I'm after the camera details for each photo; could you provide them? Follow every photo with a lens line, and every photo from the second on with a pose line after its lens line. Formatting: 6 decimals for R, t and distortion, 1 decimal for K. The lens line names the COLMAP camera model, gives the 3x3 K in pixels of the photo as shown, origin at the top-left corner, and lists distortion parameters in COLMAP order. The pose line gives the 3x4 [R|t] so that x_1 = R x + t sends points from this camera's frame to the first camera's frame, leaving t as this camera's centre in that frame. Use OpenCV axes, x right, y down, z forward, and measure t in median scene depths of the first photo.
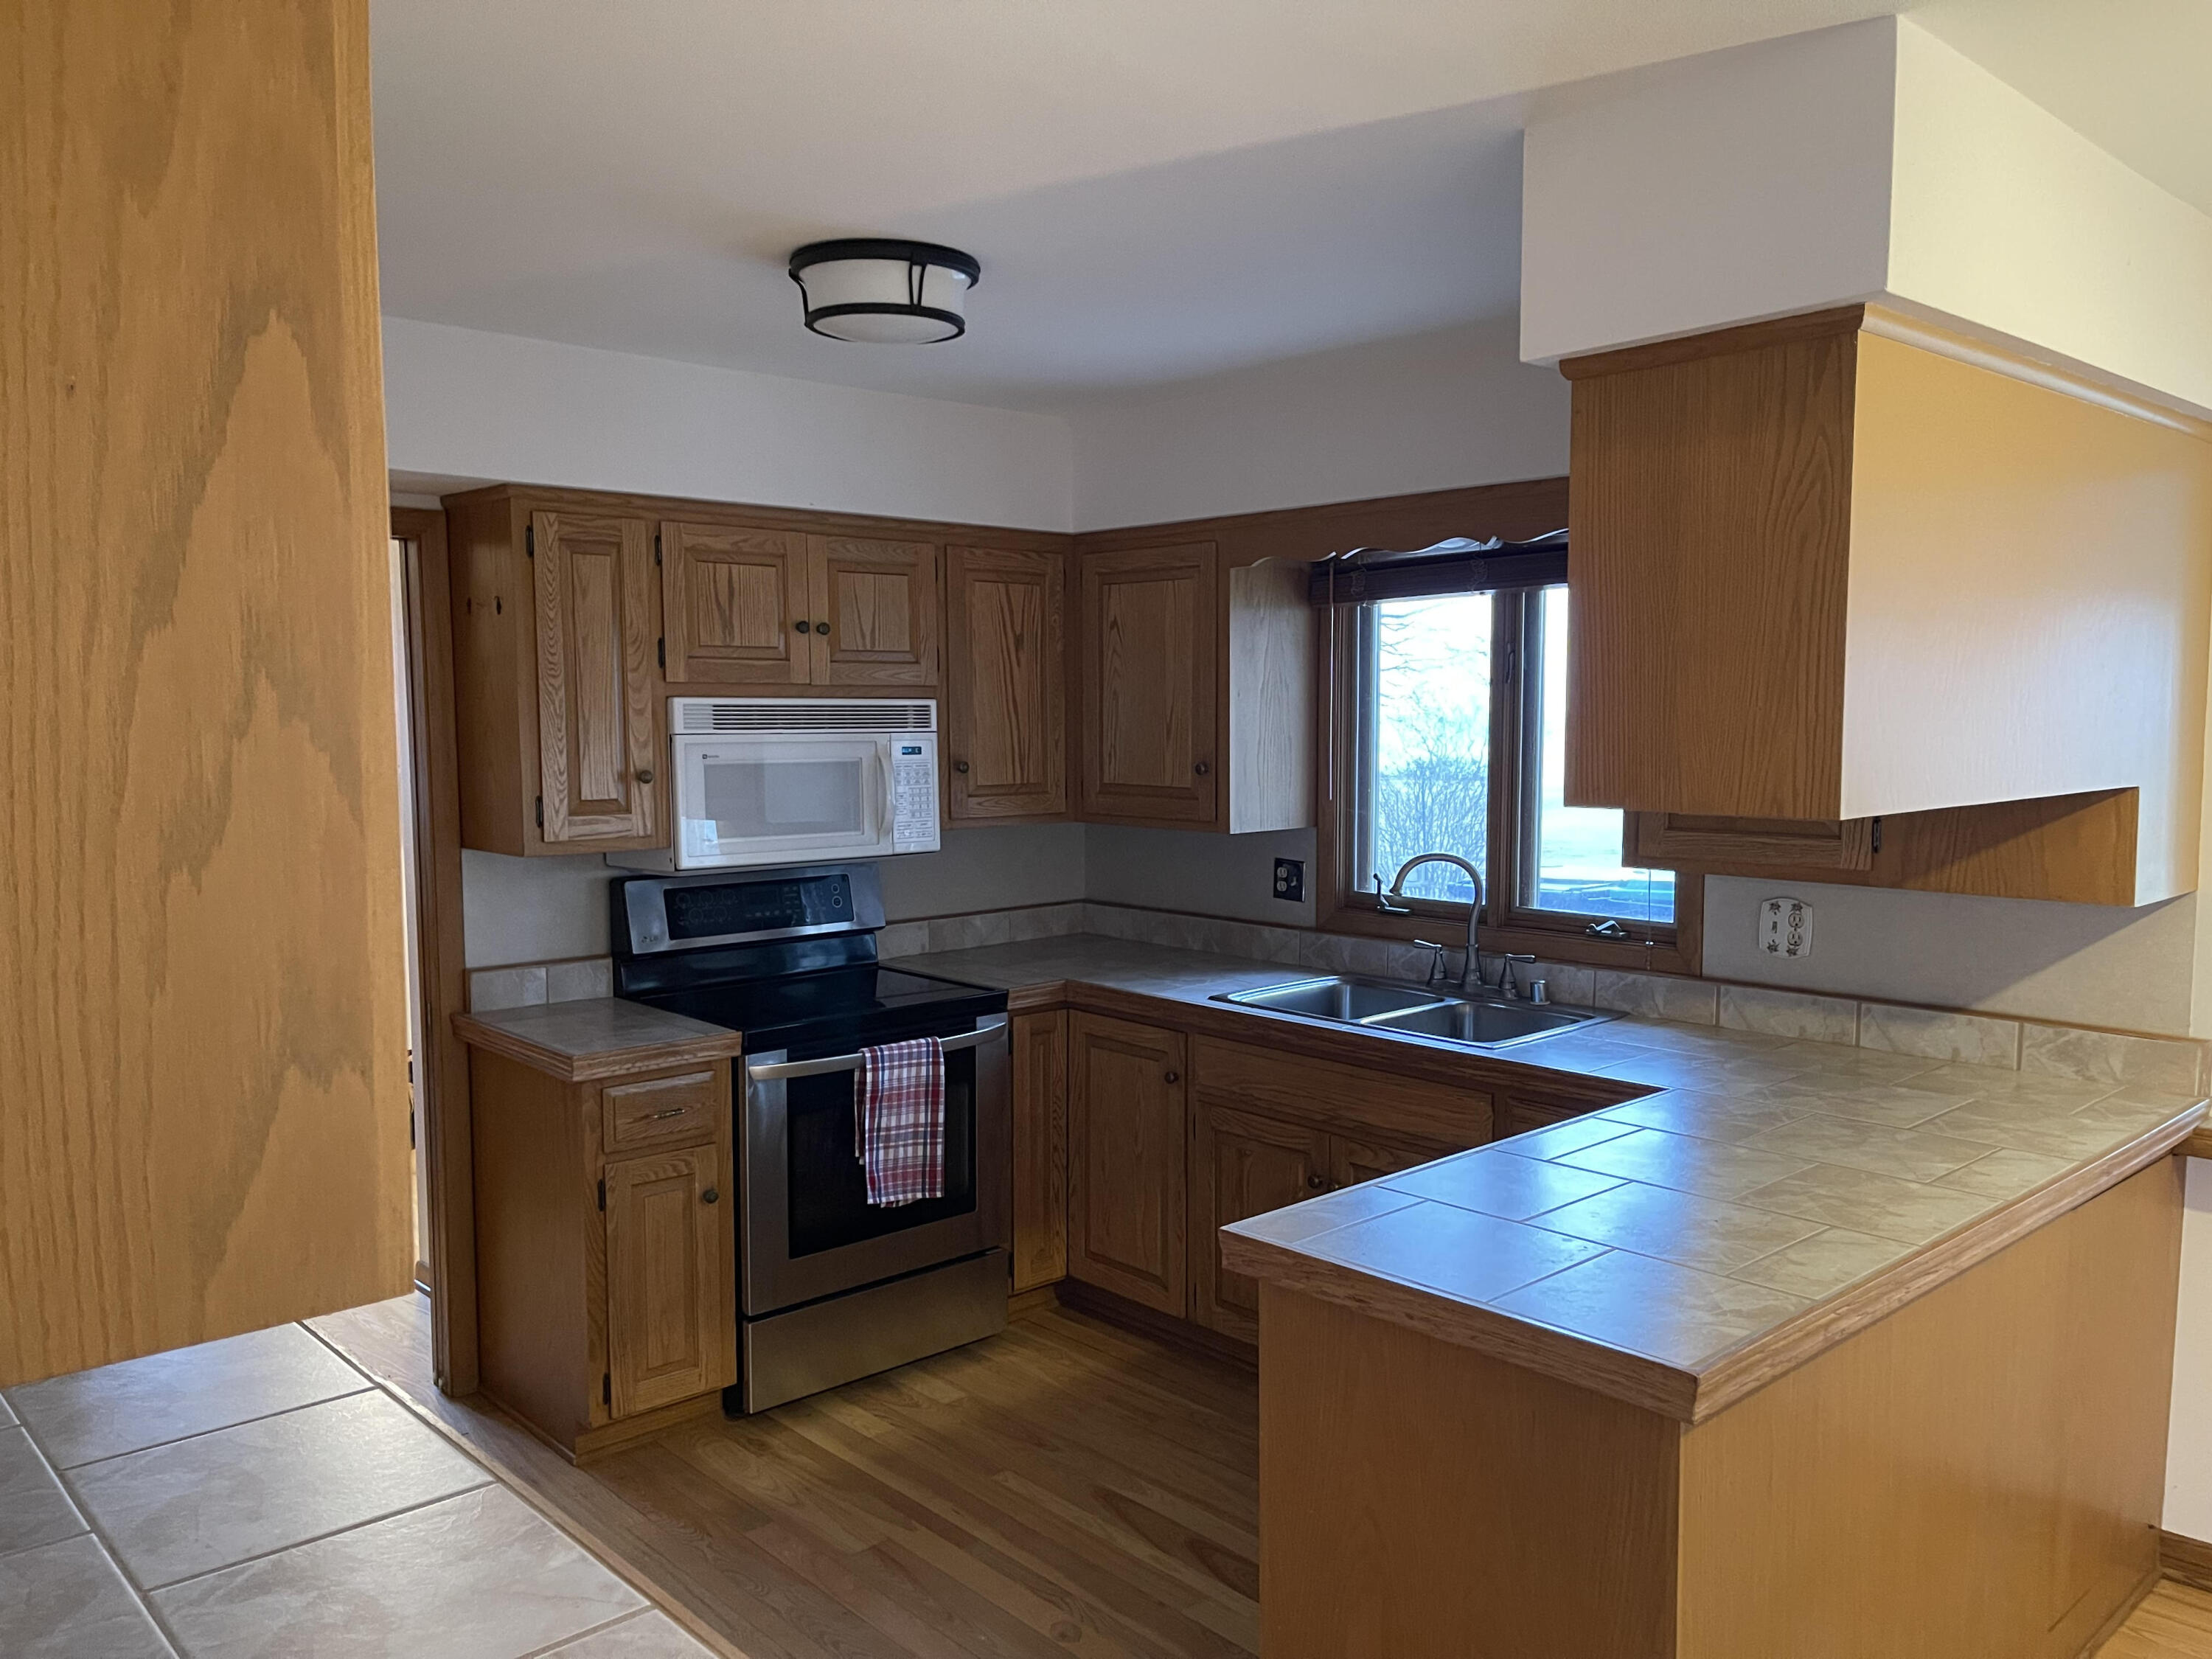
lens RADIAL K [[1660.0, 0, 1107.5], [0, 1660.0, 846.1], [0, 0, 1]] dist [0.090088, -0.128820]
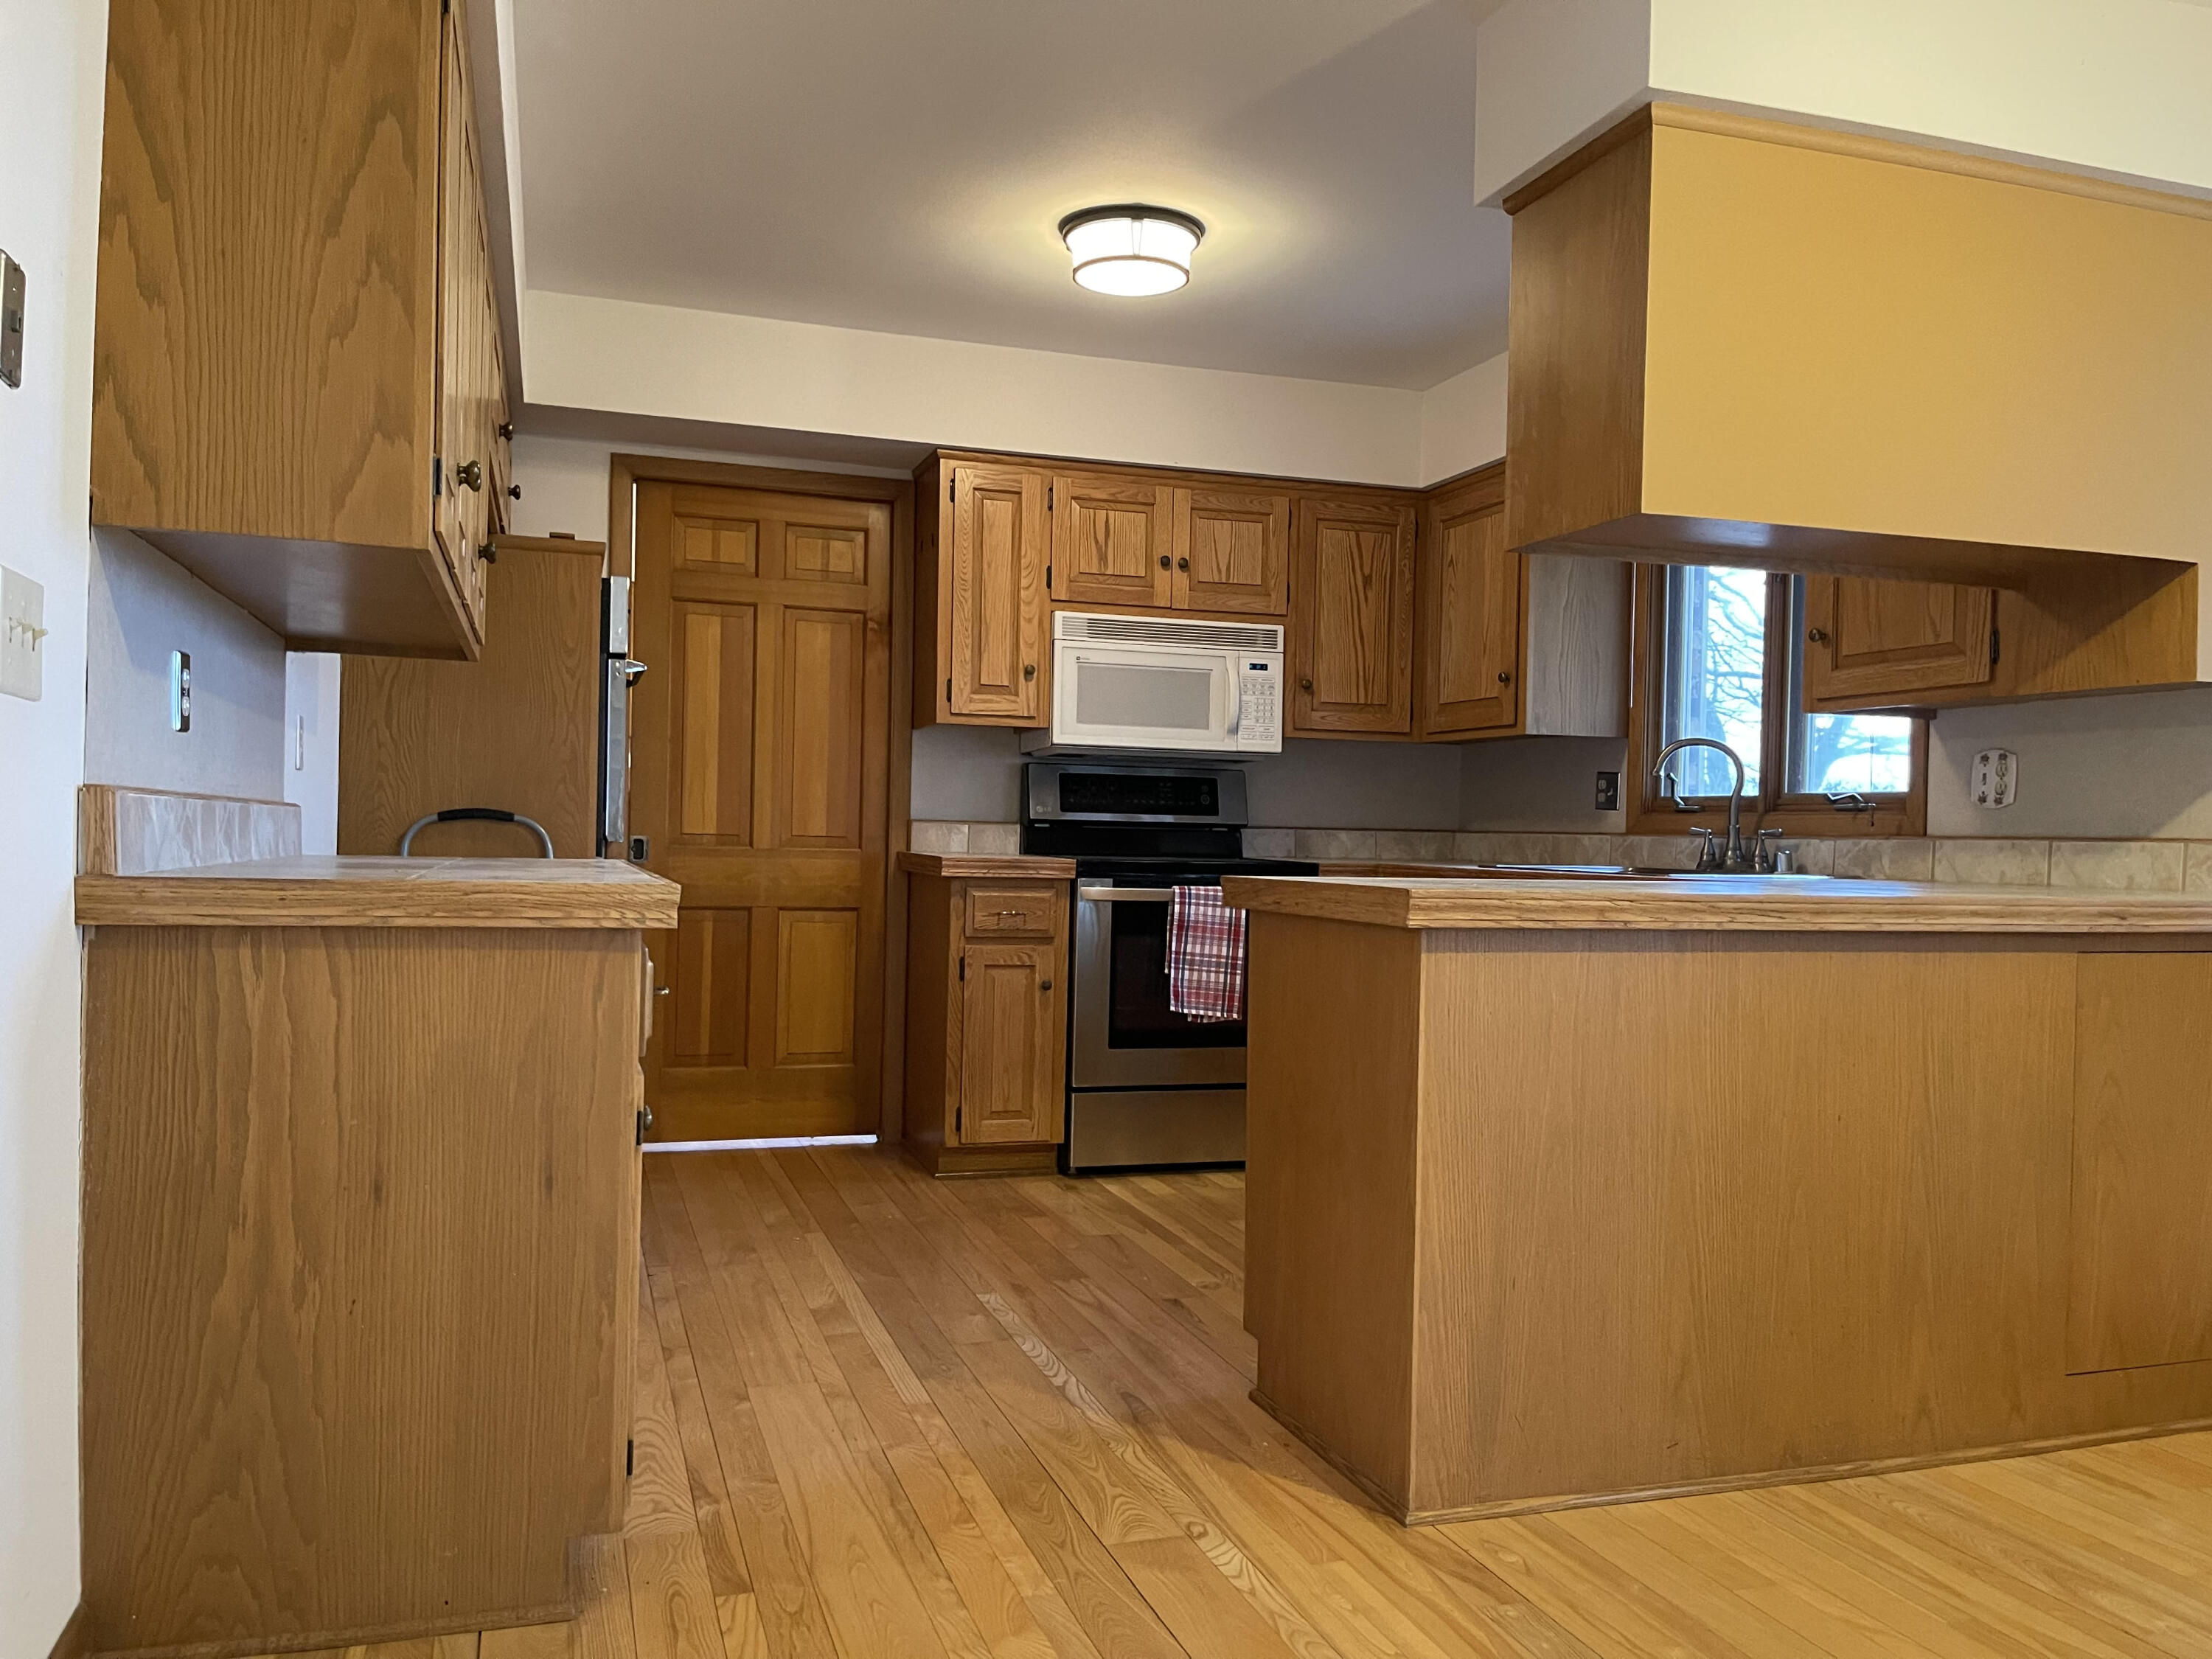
lens RADIAL K [[1676.1, 0, 1105.2], [0, 1676.1, 853.3], [0, 0, 1]] dist [0.095537, -0.129523]
pose [[0.908791, 0.026887, -0.416384, 0.319891], [-0.060287, 0.995912, -0.067273, 0.182253], [0.412873, 0.086240, 0.906697, -0.148589]]
